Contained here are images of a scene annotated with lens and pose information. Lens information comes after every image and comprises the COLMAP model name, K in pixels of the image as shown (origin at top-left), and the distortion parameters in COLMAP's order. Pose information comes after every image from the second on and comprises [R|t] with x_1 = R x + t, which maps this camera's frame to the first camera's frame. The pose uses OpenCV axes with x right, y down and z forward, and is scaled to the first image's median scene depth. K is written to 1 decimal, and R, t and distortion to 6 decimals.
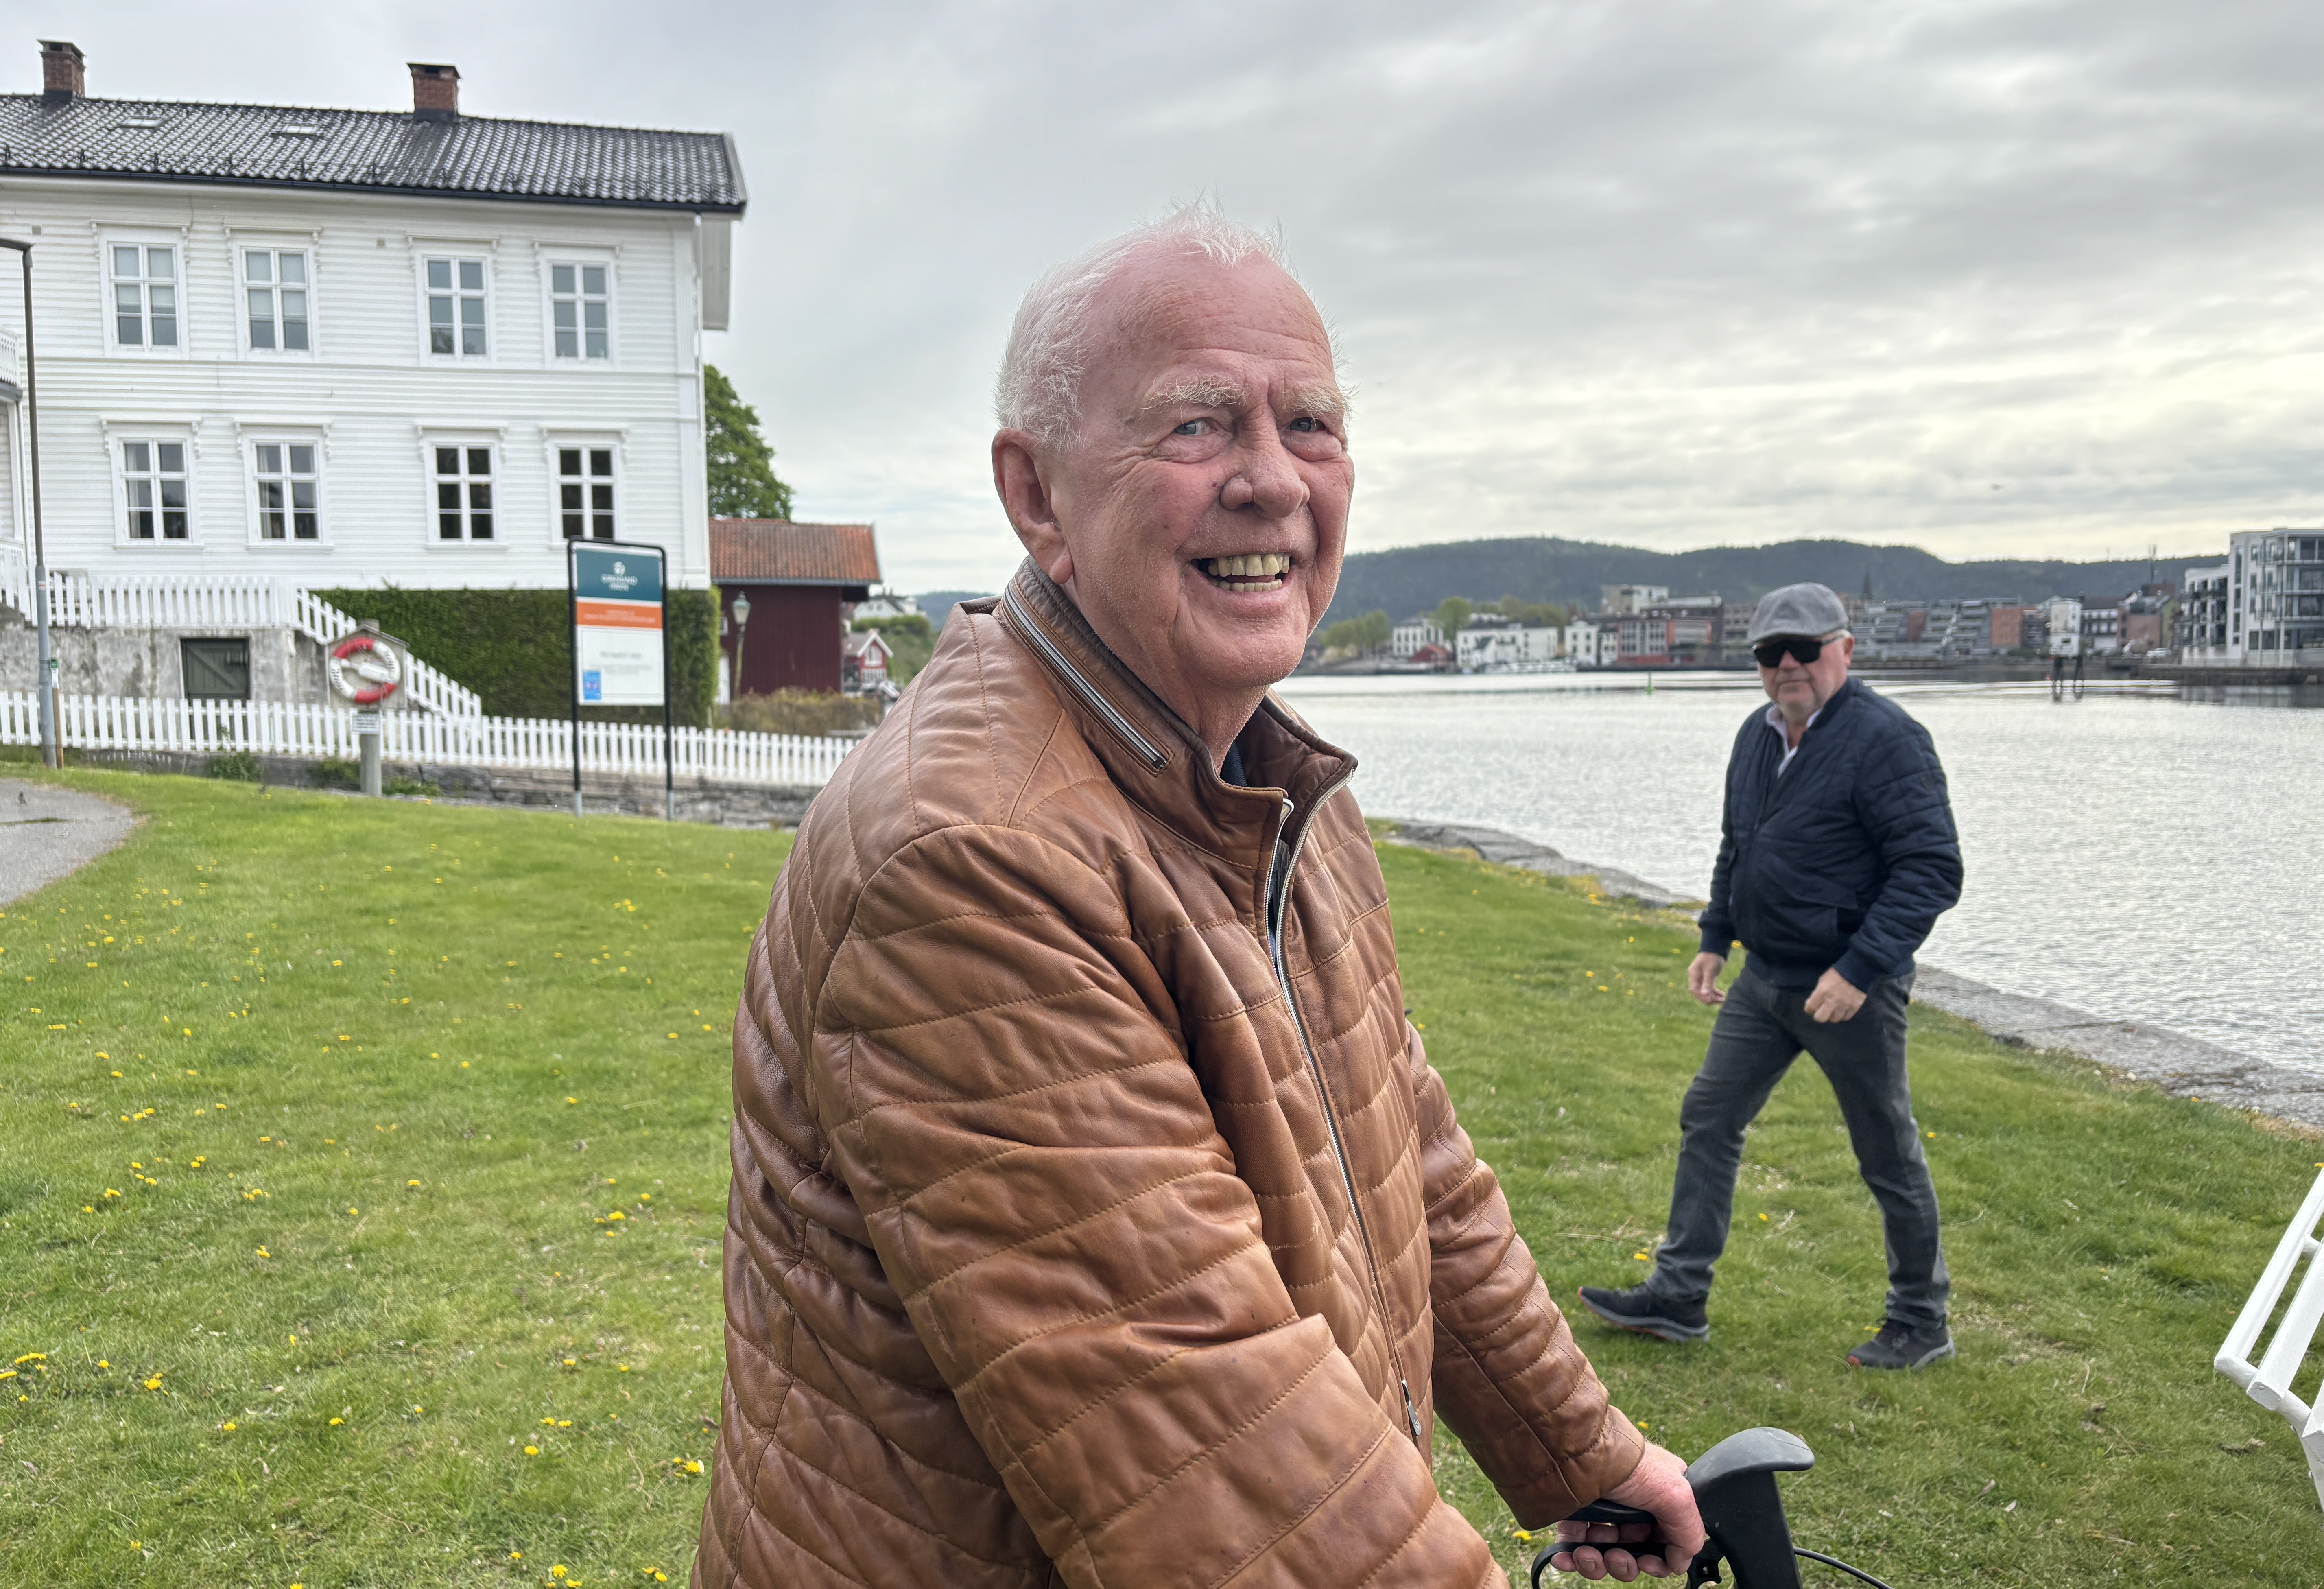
lens RADIAL K [[1935.5, 0, 1162.5], [0, 1935.5, 790.4], [0, 0, 1]] dist [-0.016251, -0.004443]
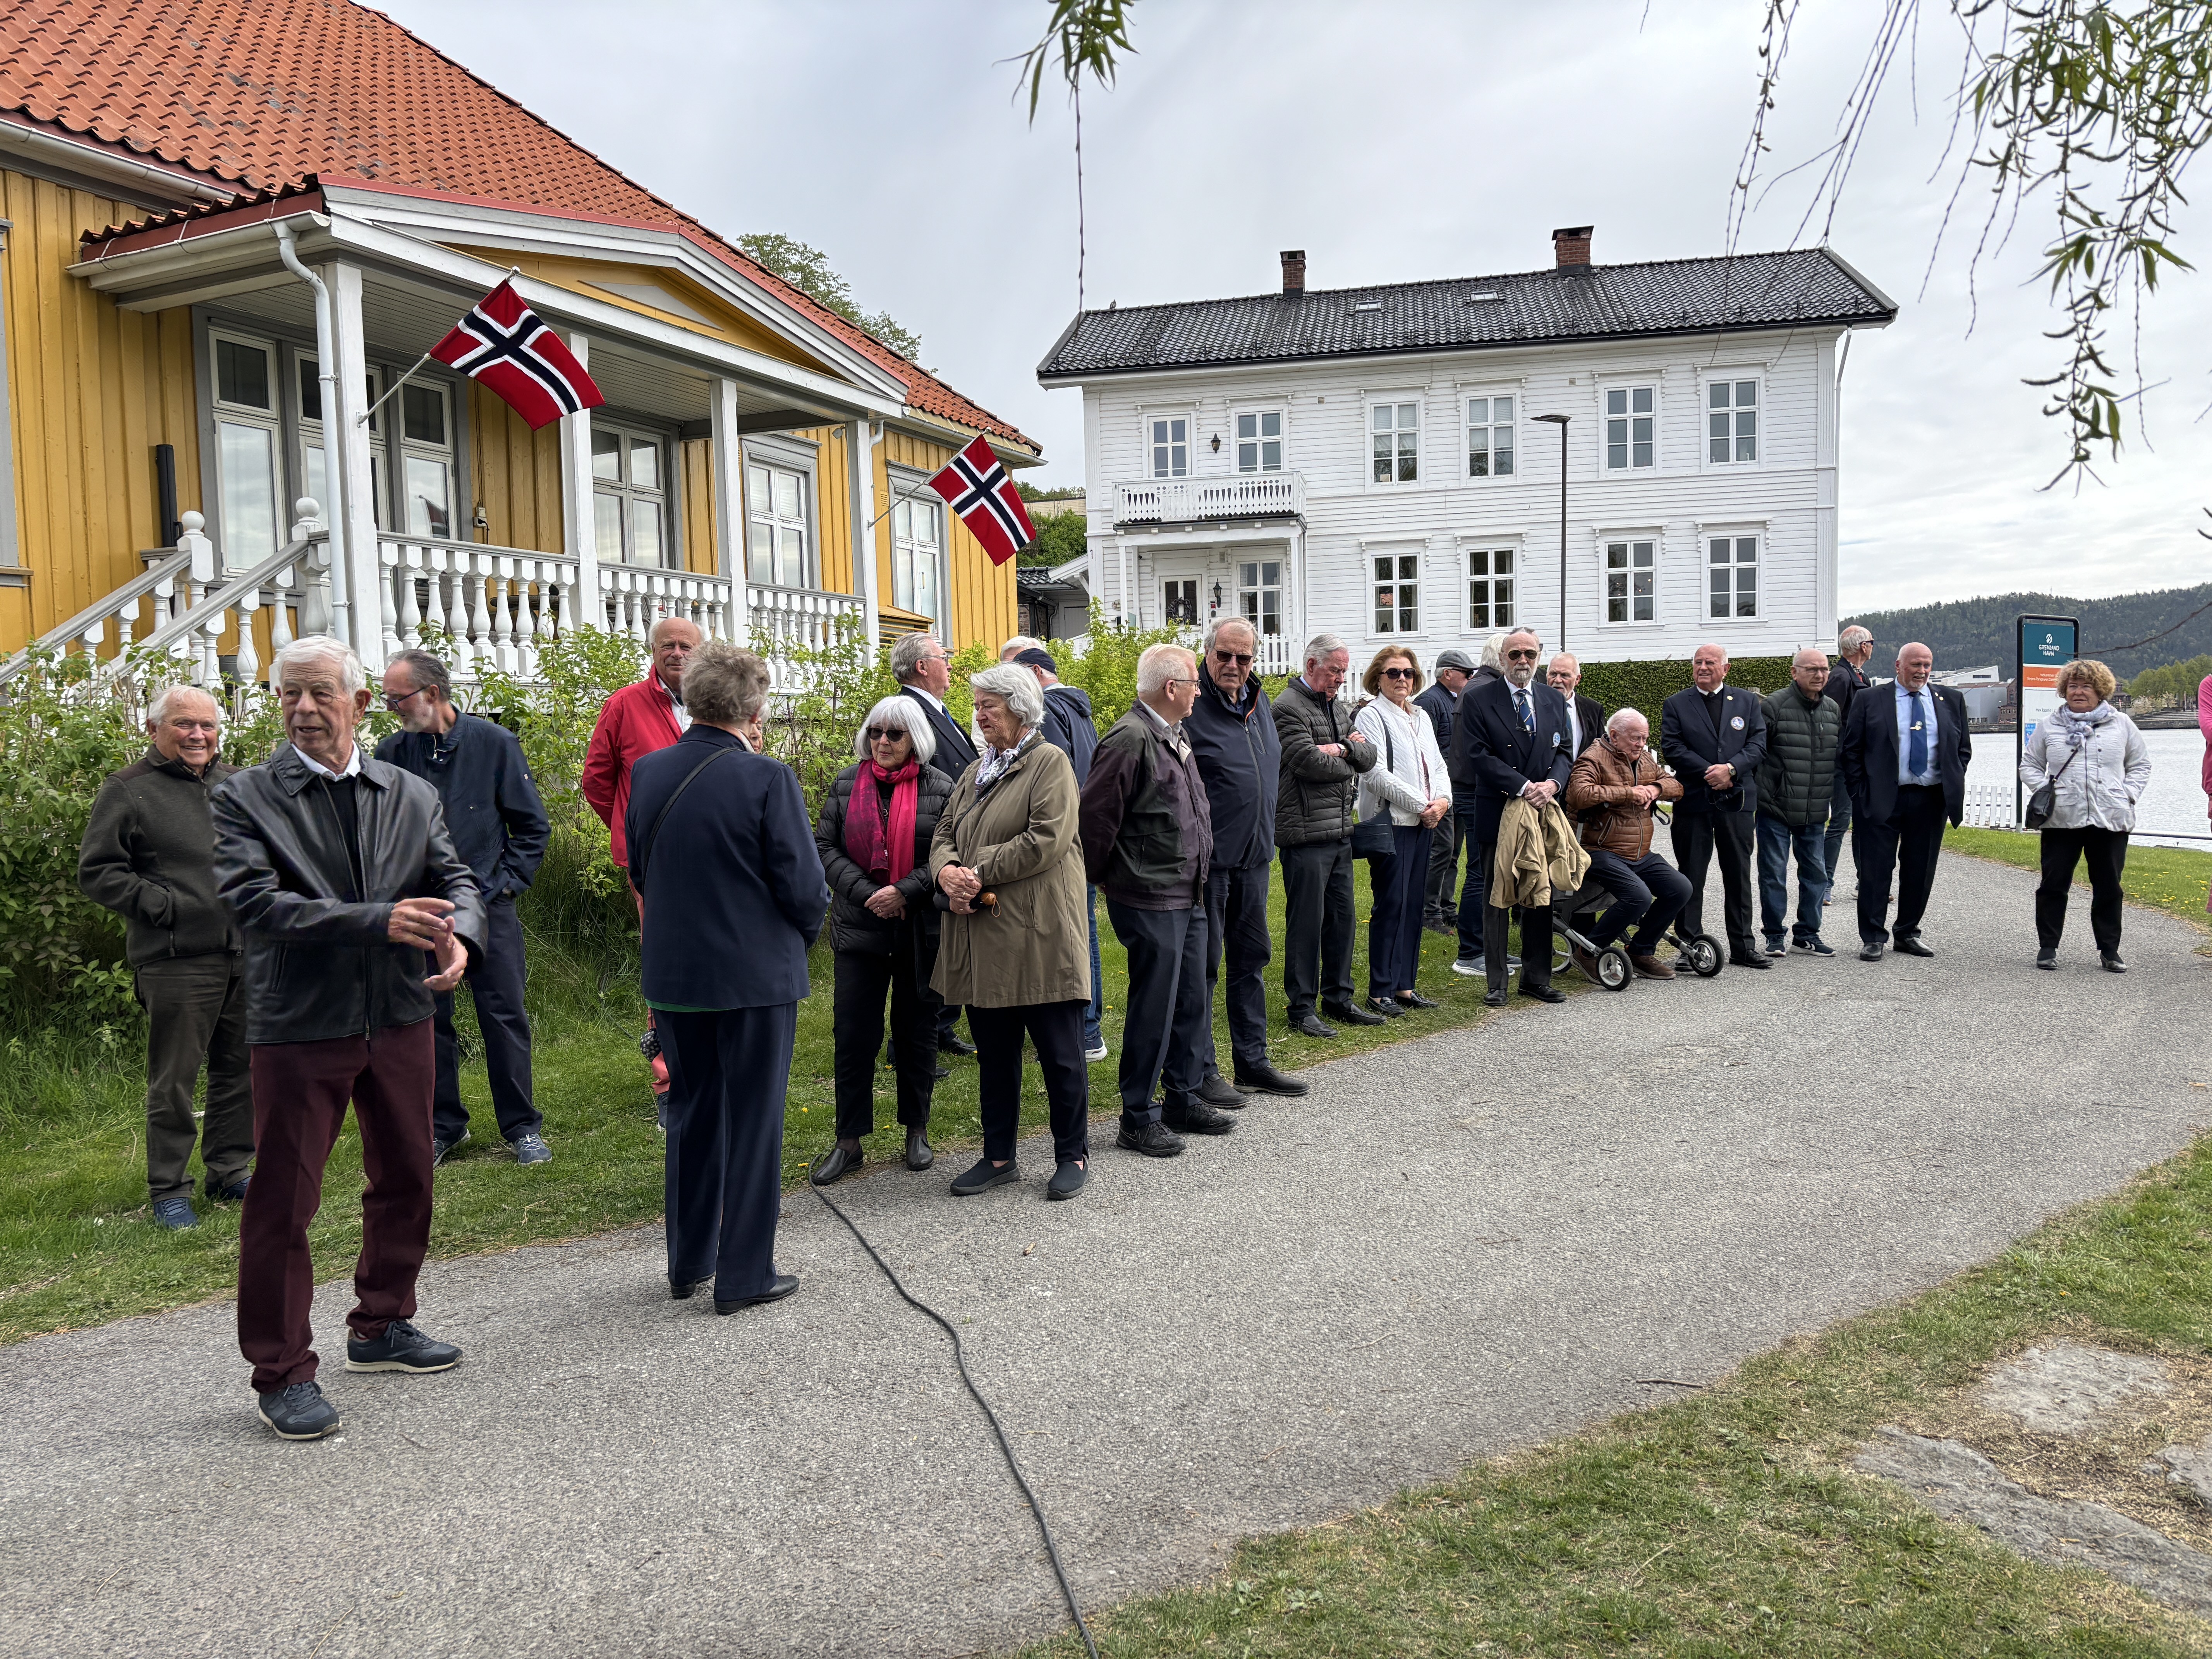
lens RADIAL K [[1640.2, 0, 1107.5], [0, 1640.2, 835.0], [0, 0, 1]] dist [0.044409, -0.002530]
pose [[0.911272, 0.002922, -0.411794, -0.233202], [-0.004426, 0.999987, -0.002700, 0.008832], [0.411780, 0.004283, 0.911273, -0.077333]]
